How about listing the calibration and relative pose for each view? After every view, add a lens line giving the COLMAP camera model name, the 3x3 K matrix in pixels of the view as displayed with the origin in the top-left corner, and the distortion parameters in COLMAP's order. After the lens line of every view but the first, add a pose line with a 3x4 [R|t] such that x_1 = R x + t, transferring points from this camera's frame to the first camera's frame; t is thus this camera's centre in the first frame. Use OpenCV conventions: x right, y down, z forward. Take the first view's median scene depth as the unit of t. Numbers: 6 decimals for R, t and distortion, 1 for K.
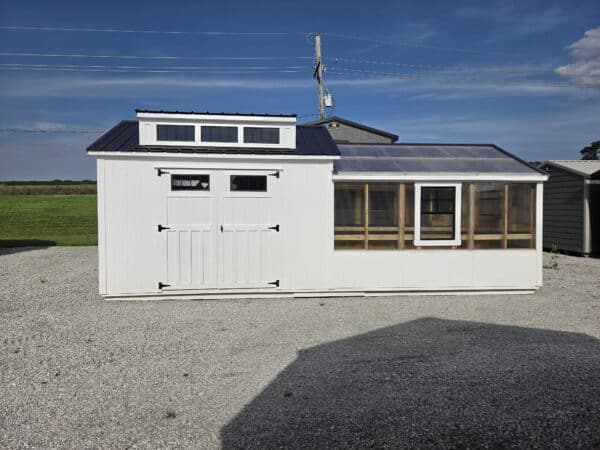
lens RADIAL K [[406.9, 0, 292.7], [0, 406.9, 225.5], [0, 0, 1]] dist [0.057991, -0.038432]
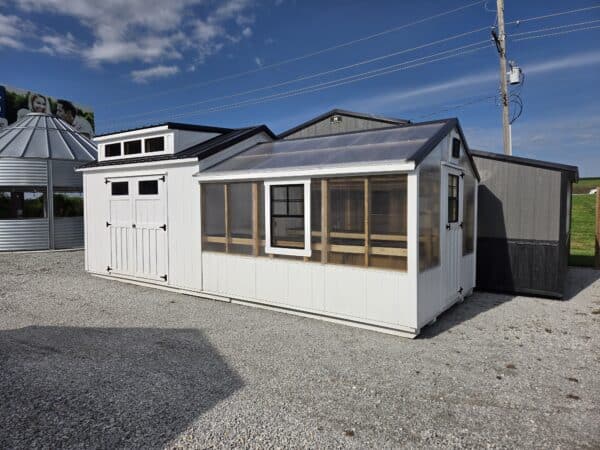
lens RADIAL K [[406.9, 0, 292.7], [0, 406.9, 225.5], [0, 0, 1]] dist [0.057991, -0.038432]
pose [[0.753123, 0.029157, -0.657234, 0.933731], [-0.035504, 0.999363, 0.003650, -0.014739], [0.656921, 0.020585, 0.753678, 0.388290]]
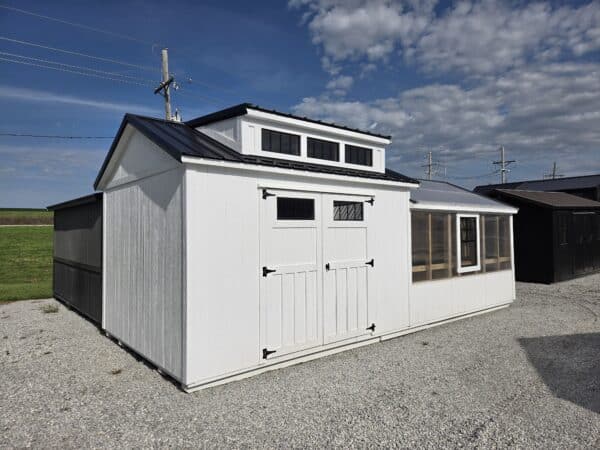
lens RADIAL K [[406.9, 0, 292.7], [0, 406.9, 225.5], [0, 0, 1]] dist [0.057991, -0.038432]
pose [[0.830801, -0.002048, 0.556566, -0.651816], [0.042518, 0.997305, -0.059798, -0.027440], [-0.554943, 0.073344, 0.828649, 0.362440]]
